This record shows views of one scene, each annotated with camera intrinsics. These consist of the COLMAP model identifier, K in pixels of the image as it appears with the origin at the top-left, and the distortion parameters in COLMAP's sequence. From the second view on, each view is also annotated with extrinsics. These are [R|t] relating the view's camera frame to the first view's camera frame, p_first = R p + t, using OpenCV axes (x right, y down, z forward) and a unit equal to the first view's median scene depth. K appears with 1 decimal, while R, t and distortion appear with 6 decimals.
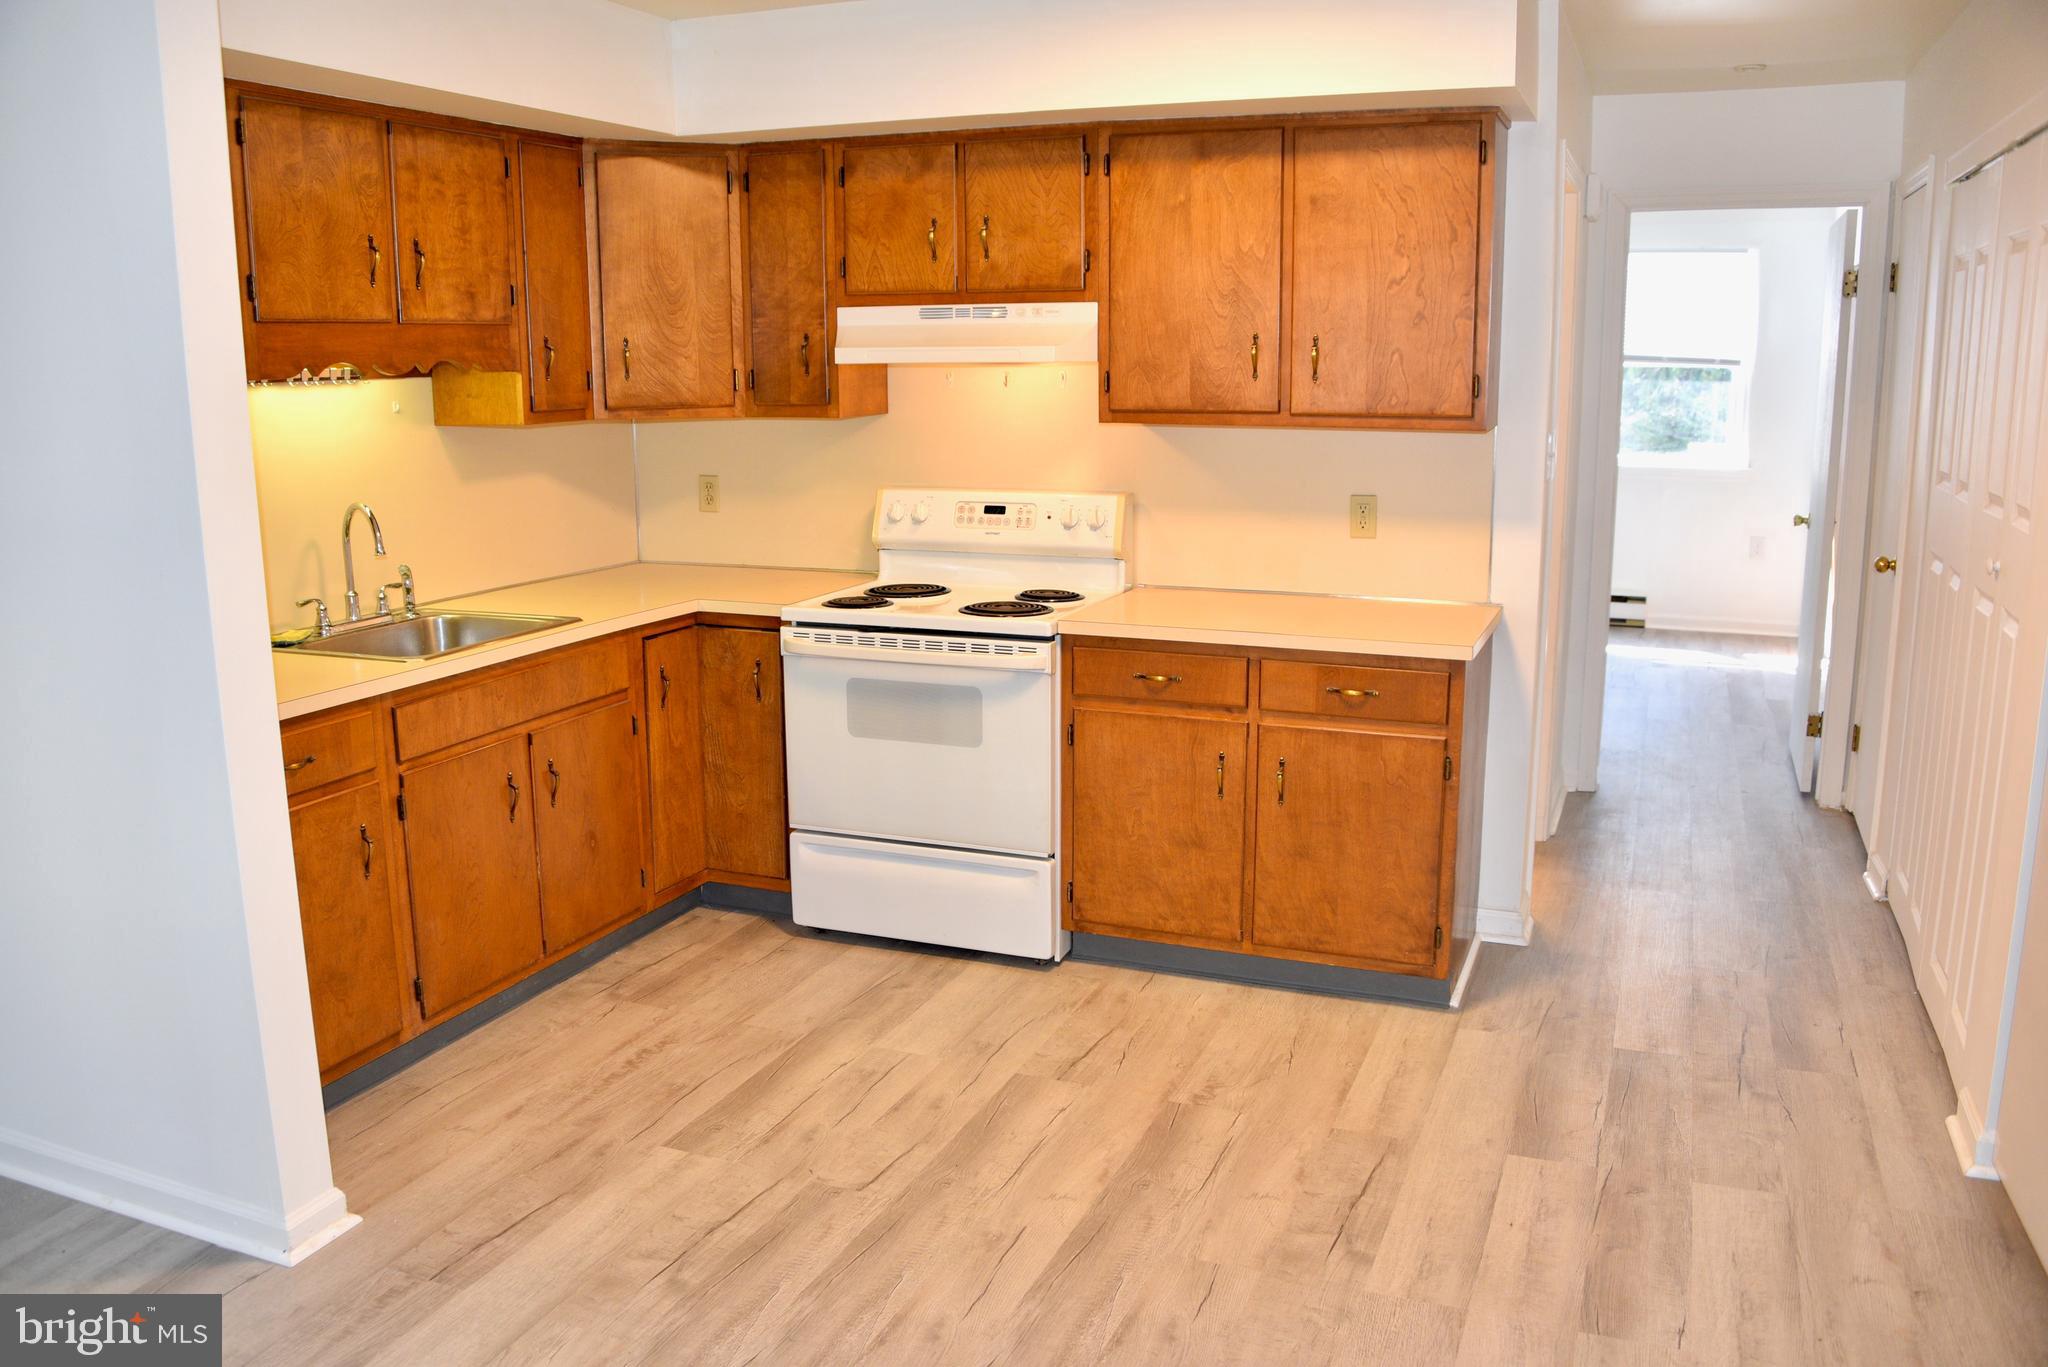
lens RADIAL K [[1677.7, 0, 1024.0], [0, 1677.7, 683.5], [0, 0, 1]] dist [-0.139470, 0.084423]
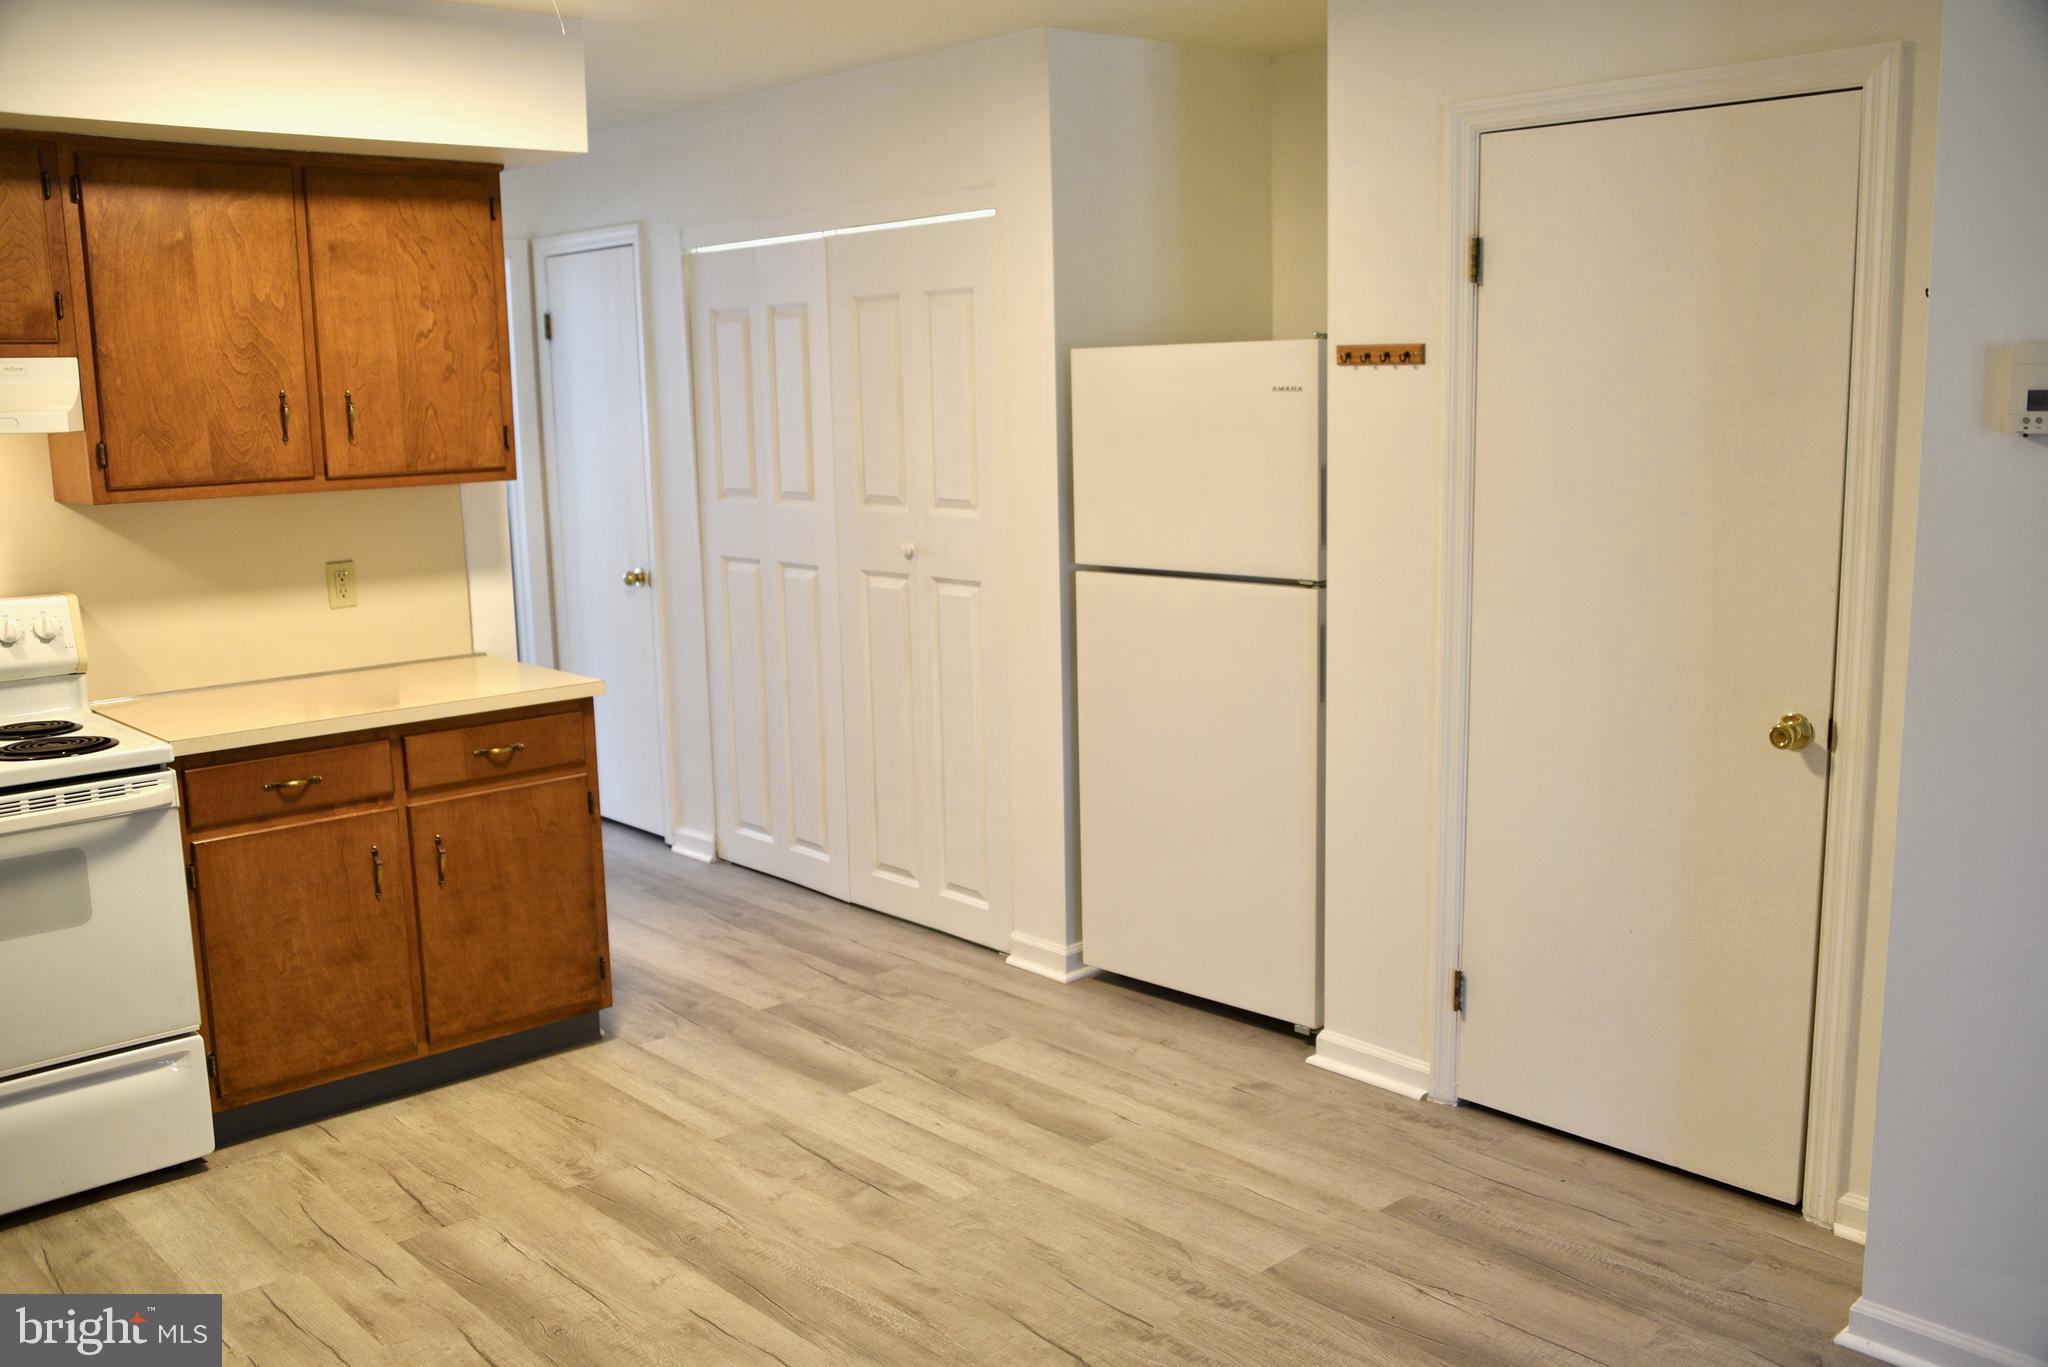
lens RADIAL K [[1825.8, 0, 1024.0], [0, 1825.8, 683.5], [0, 0, 1]] dist [-0.045808, 0.010159]
pose [[0.427207, -0.151416, 0.891385, -0.603525], [0.198043, 0.977608, 0.071147, -0.046789], [-0.882198, 0.146138, 0.447628, 0.233199]]
